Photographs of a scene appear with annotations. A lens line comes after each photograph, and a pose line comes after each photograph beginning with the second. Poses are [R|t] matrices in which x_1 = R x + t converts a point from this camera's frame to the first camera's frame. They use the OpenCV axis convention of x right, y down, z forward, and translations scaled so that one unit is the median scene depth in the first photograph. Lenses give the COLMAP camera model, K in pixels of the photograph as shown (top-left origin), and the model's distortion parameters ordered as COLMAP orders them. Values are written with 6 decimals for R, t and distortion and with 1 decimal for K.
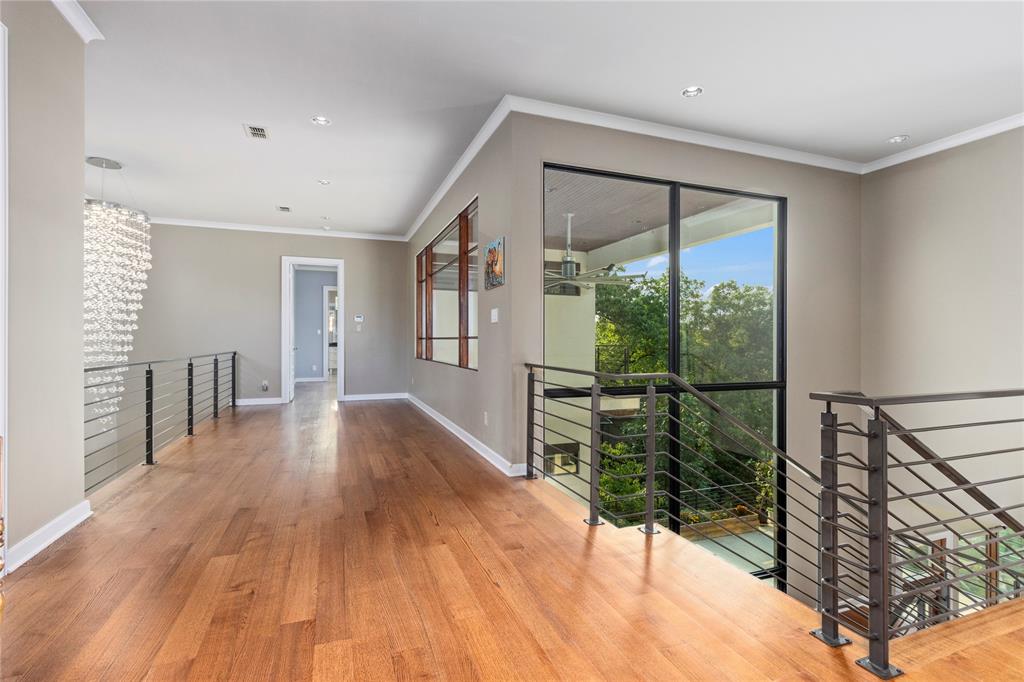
lens RADIAL K [[482.4, 0, 514.7], [0, 482.4, 341.0], [0, 0, 1]] dist [-0.001706, -0.000049]
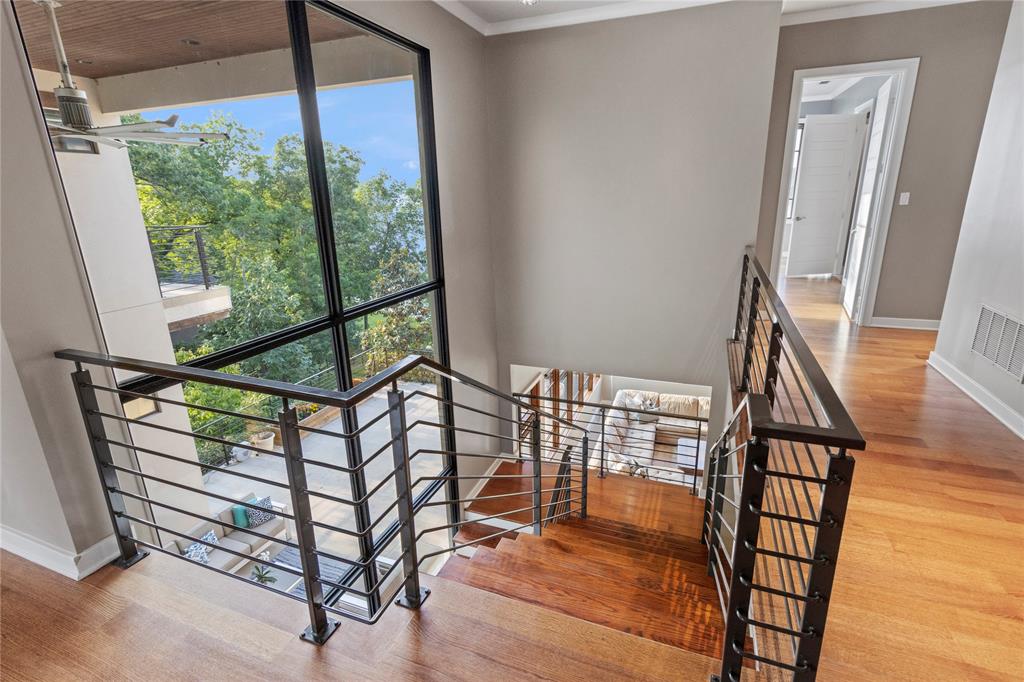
lens RADIAL K [[482.4, 0, 513.7], [0, 482.4, 331.1], [0, 0, 1]] dist [-0.001706, -0.000049]
pose [[0.666284, -0.224297, 0.711166, -0.002625], [0.023412, 0.959513, 0.280689, -0.030553], [-0.745331, -0.170368, 0.644560, 0.128830]]
